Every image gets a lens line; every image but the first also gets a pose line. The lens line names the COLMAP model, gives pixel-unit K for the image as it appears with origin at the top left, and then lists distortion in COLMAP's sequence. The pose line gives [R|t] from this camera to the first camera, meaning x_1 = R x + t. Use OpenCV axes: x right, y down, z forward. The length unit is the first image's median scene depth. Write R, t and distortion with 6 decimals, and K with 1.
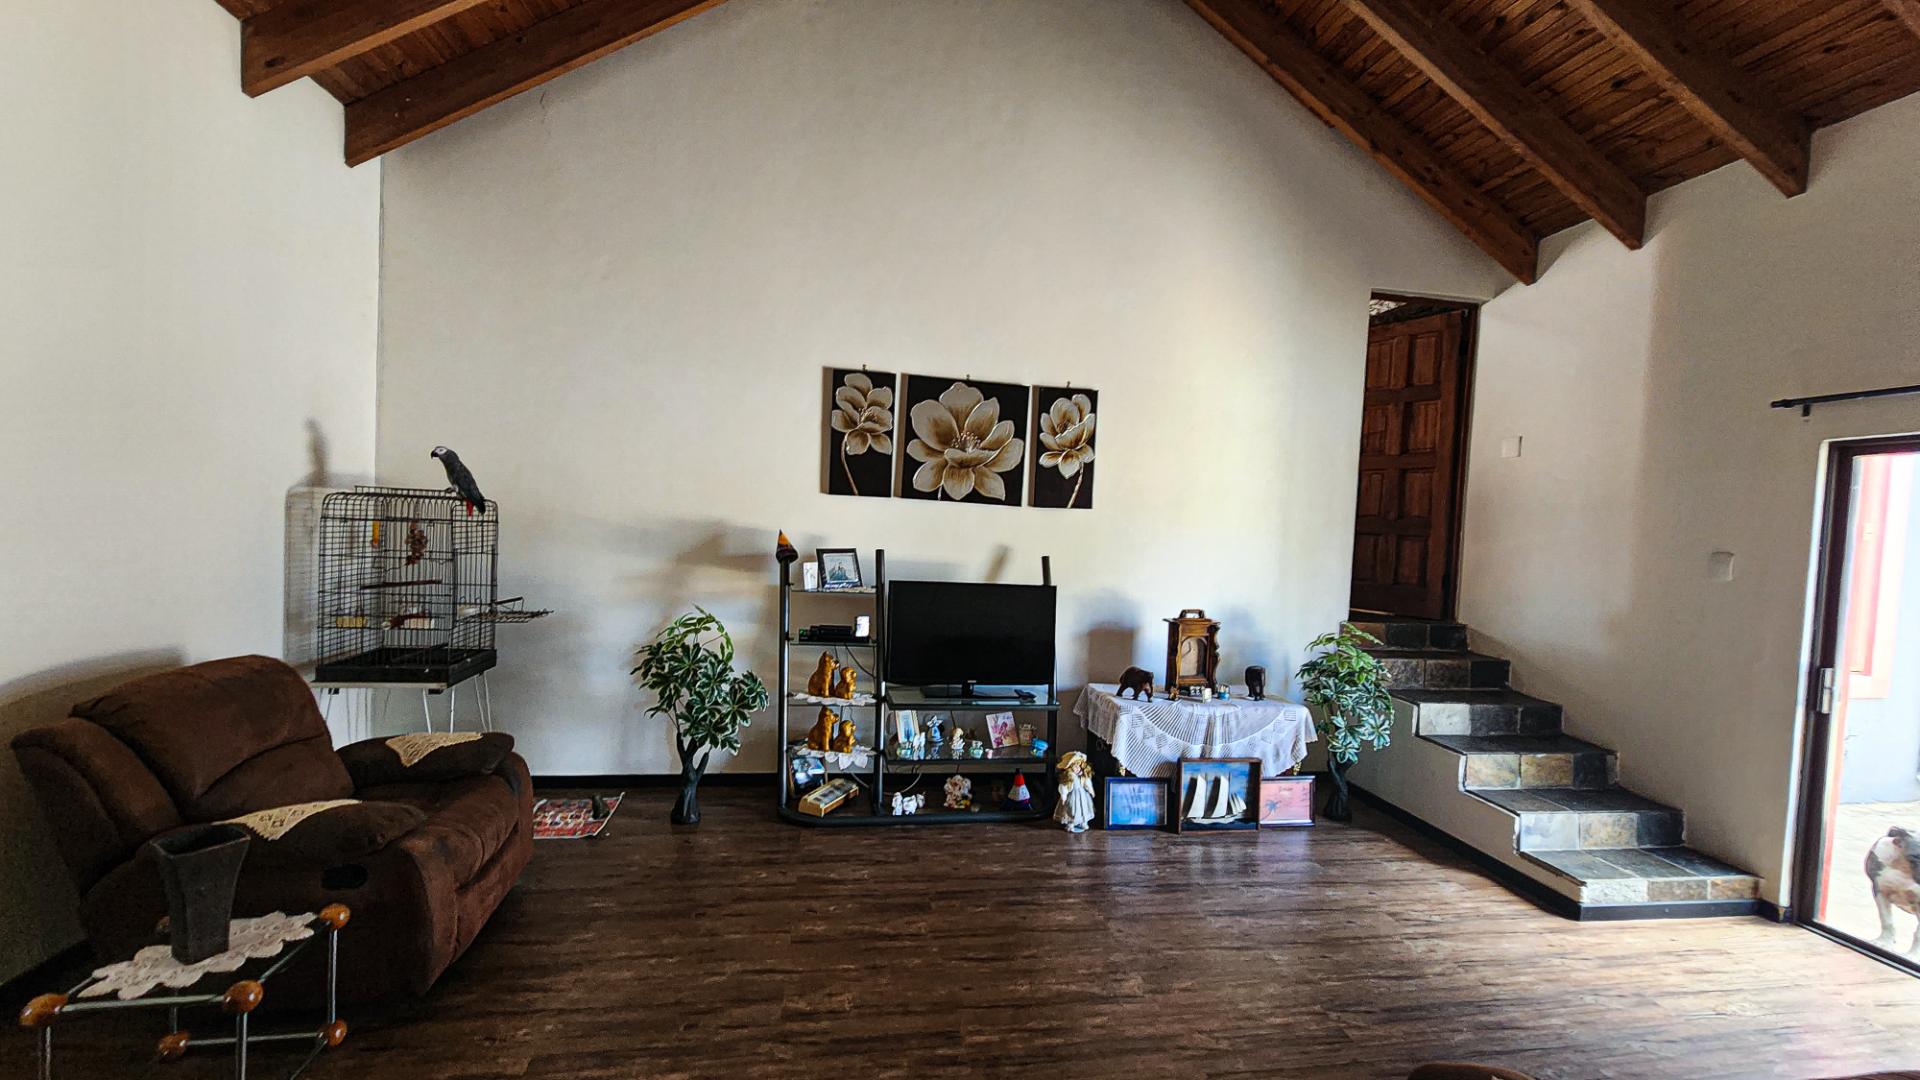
lens RADIAL K [[783.8, 0, 958.2], [0, 783.8, 546.1], [0, 0, 1]] dist [0.000035, -0.001166]
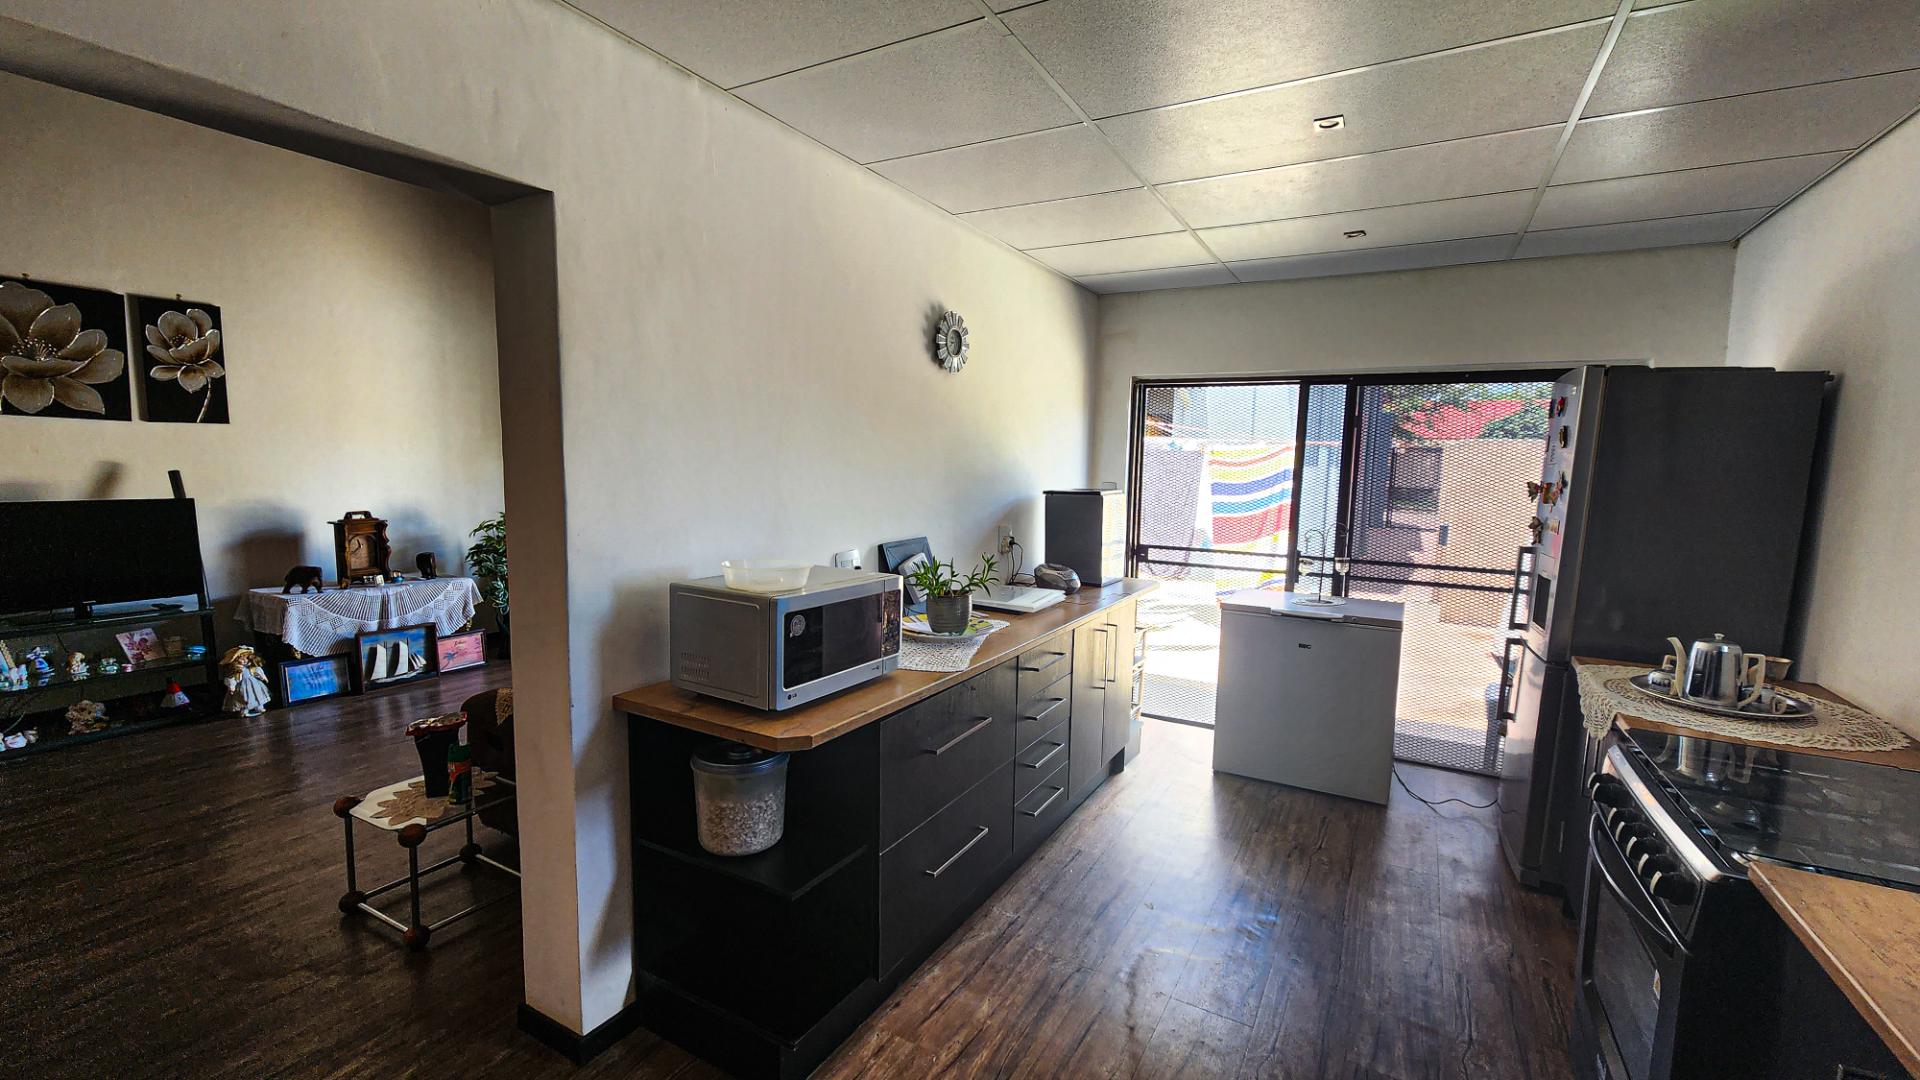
lens RADIAL K [[783.8, 0, 958.2], [0, 783.8, 546.1], [0, 0, 1]] dist [0.000035, -0.001166]
pose [[0.619903, -0.118676, 0.775652, -0.057904], [0.036200, 0.991770, 0.122811, 0.022819], [-0.783843, -0.048052, 0.619097, -0.435452]]
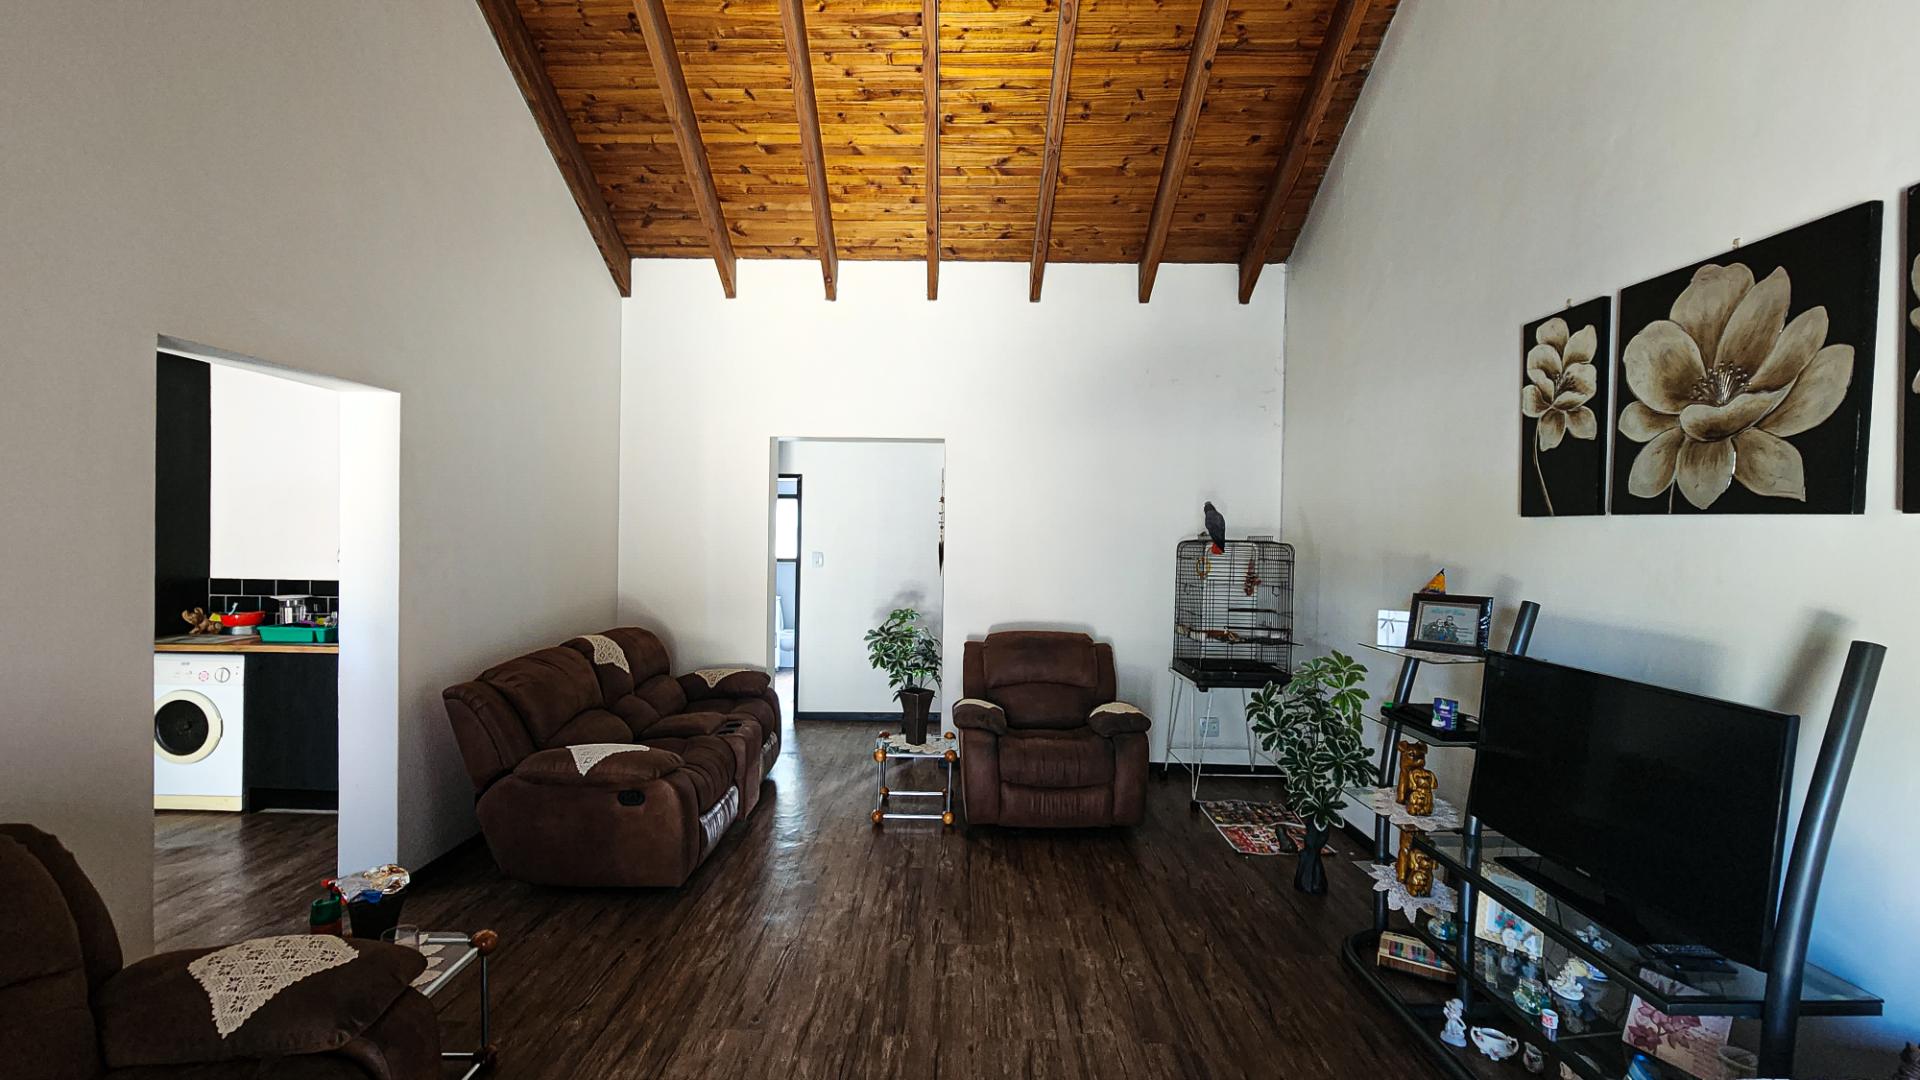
lens RADIAL K [[783.8, 0, 958.2], [0, 783.8, 546.1], [0, 0, 1]] dist [0.000035, -0.001166]
pose [[-0.150340, -0.035506, -0.987997, 0.549522], [-0.057727, 0.997965, -0.027080, 0.003198], [0.986948, 0.052963, -0.152083, 0.637219]]
